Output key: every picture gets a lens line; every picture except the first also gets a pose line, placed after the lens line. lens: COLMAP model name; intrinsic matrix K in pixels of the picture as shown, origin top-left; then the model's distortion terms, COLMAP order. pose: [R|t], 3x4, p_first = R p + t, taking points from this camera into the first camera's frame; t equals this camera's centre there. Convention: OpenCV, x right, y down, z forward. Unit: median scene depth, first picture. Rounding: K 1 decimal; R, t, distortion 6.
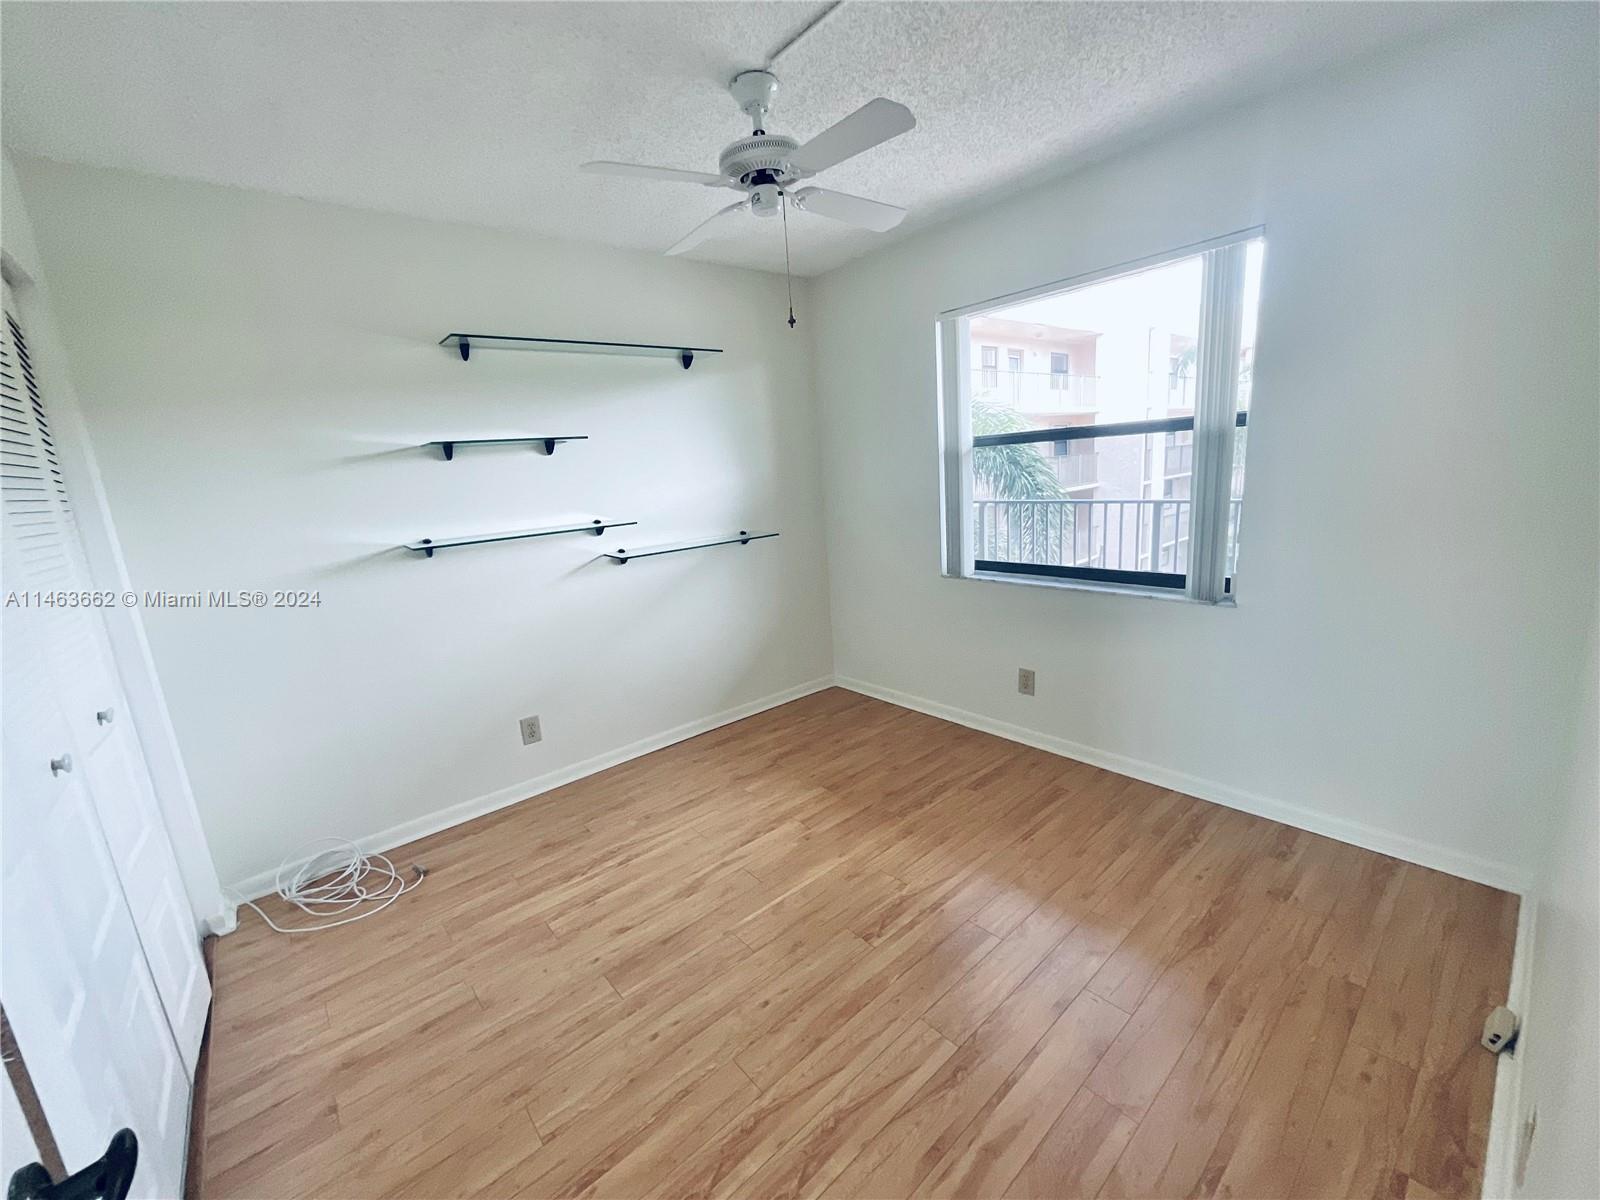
lens RADIAL K [[645.0, 0, 799.0], [0, 645.0, 602.0], [0, 0, 1]] dist [-0.010719, 0.006188]
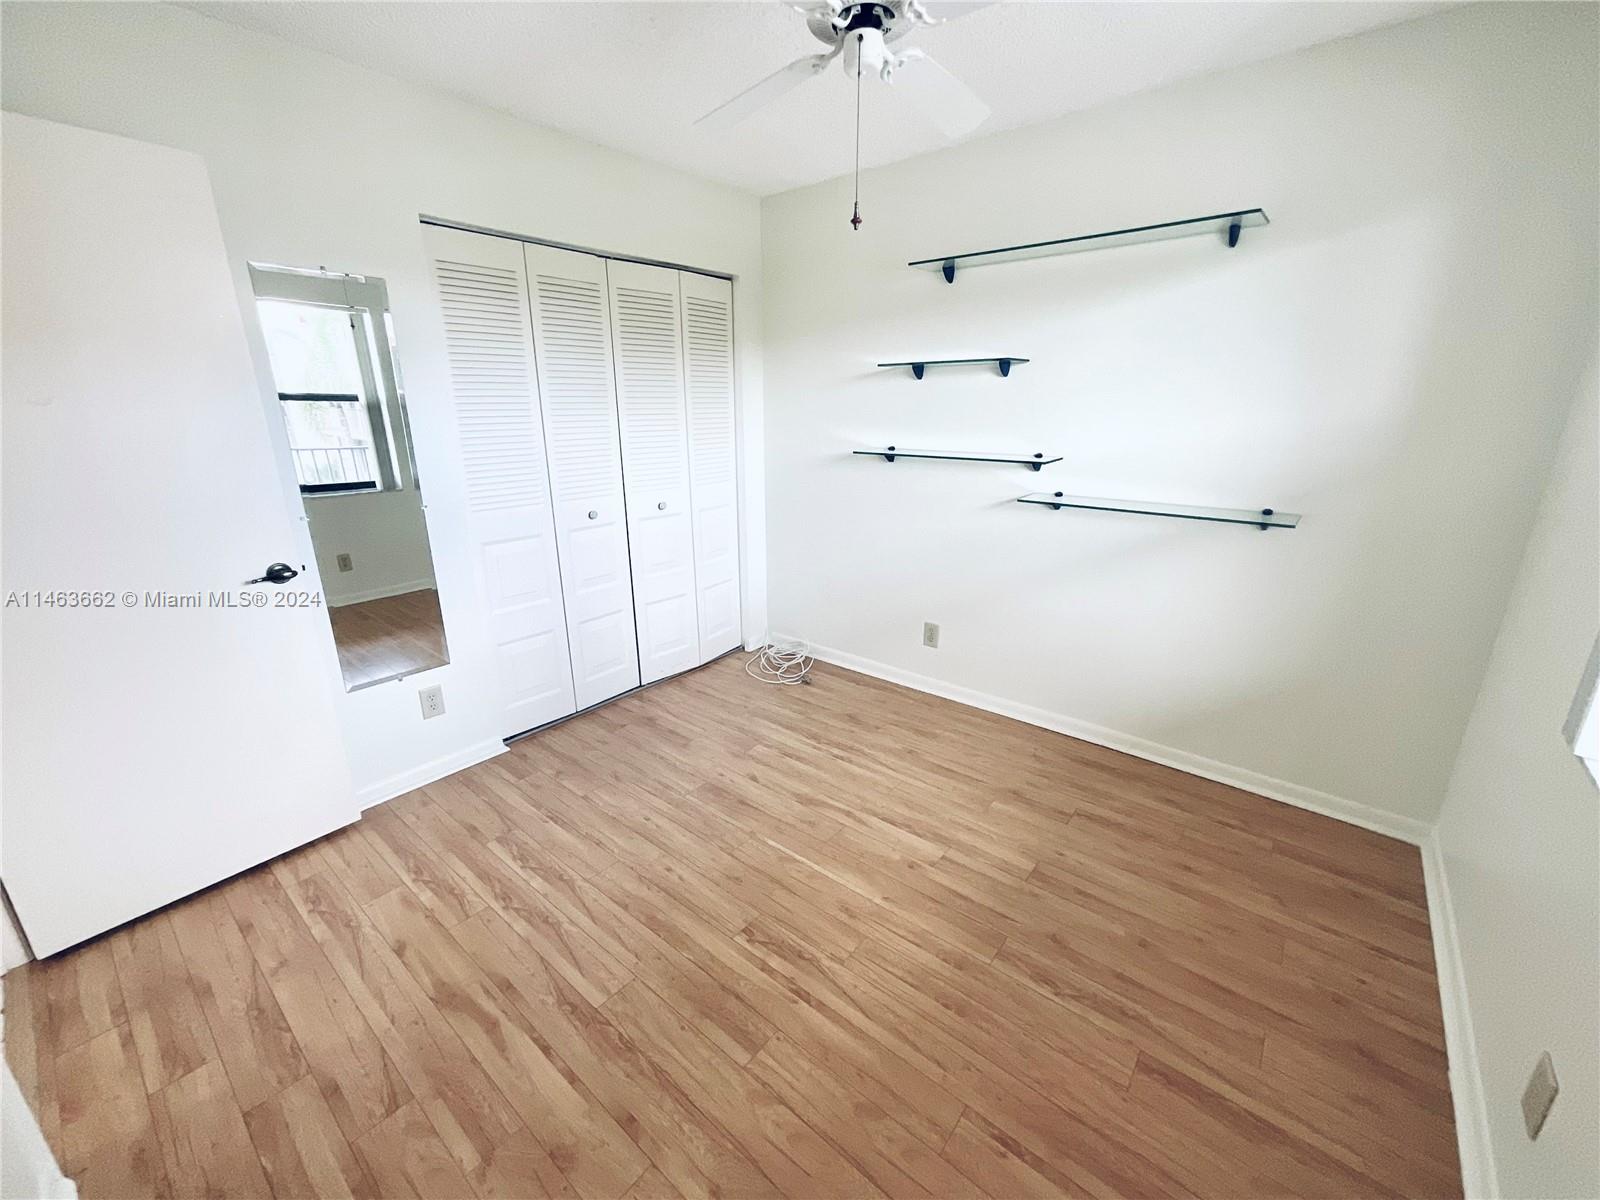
lens RADIAL K [[645.0, 0, 799.0], [0, 645.0, 602.0], [0, 0, 1]] dist [-0.010719, 0.006188]
pose [[0.171770, 0.360022, -0.916995, 0.648198], [-0.215472, 0.922022, 0.321633, -0.191569], [0.961284, 0.142340, 0.235951, 0.629589]]
